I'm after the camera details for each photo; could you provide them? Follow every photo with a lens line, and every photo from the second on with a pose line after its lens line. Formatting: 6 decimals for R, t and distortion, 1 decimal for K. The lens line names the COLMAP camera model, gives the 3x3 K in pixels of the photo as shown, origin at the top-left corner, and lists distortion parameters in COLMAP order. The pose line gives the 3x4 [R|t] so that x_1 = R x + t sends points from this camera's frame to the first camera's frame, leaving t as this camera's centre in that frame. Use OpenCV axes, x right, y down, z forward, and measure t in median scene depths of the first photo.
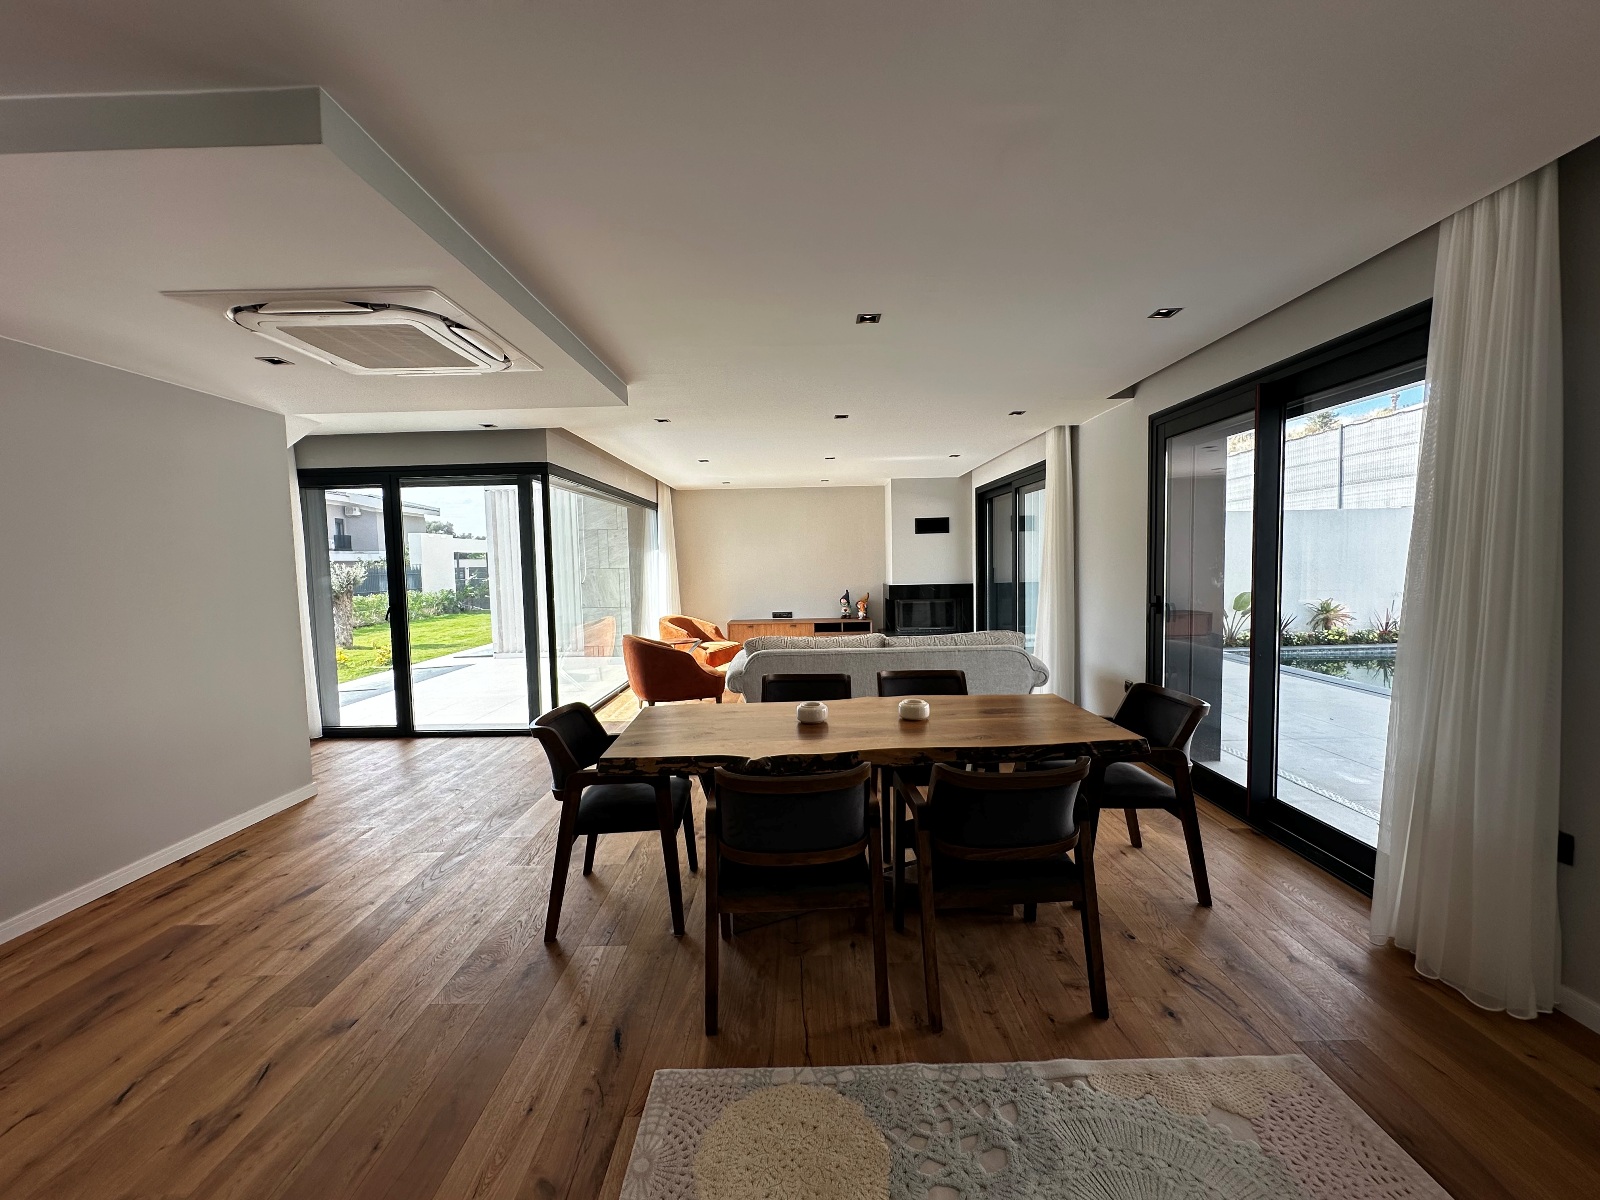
lens RADIAL K [[642.5, 0, 800.0], [0, 642.5, 600.0], [0, 0, 1]] dist [-0.003083, -0.000149]
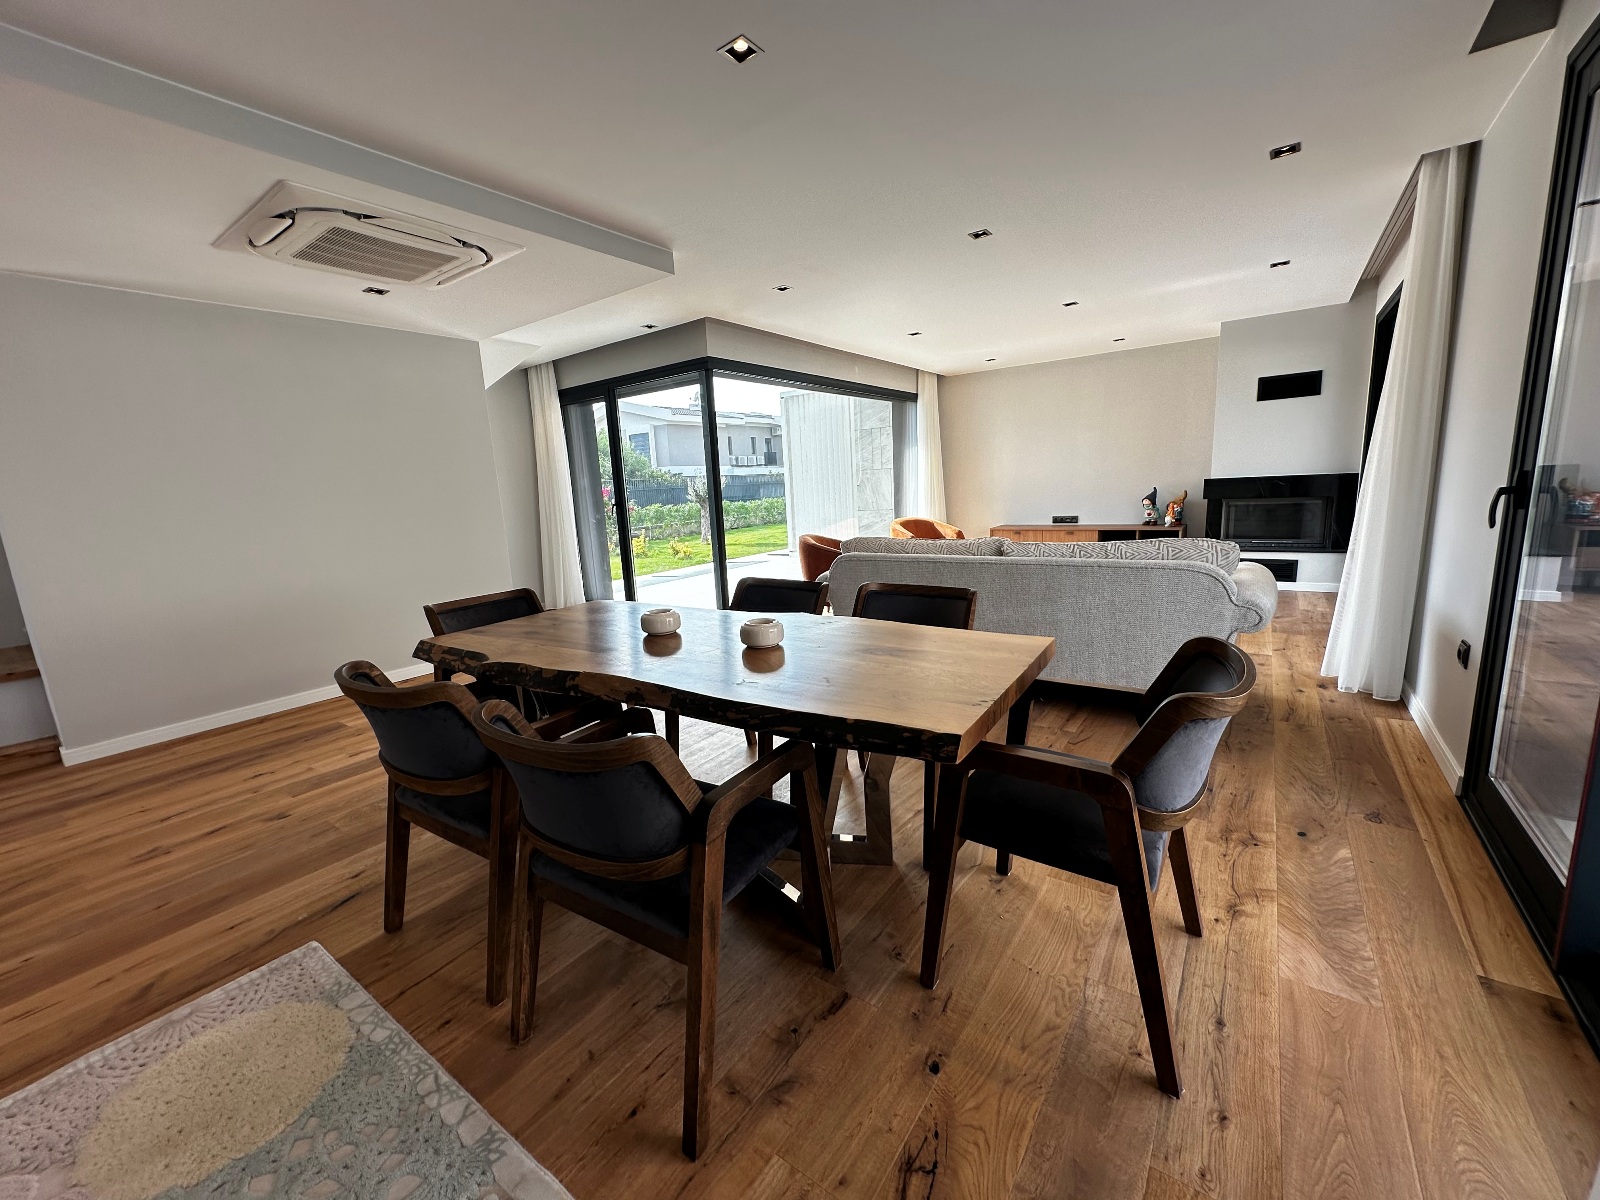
lens RADIAL K [[637.8, 0, 800.0], [0, 637.8, 600.0], [0, 0, 1]] dist [-0.000974, 0.000336]
pose [[0.810007, 0.085388, -0.580170, 0.196029], [-0.002727, 0.989880, 0.141881, 0.011040], [0.586414, -0.113342, 0.802043, 0.146037]]
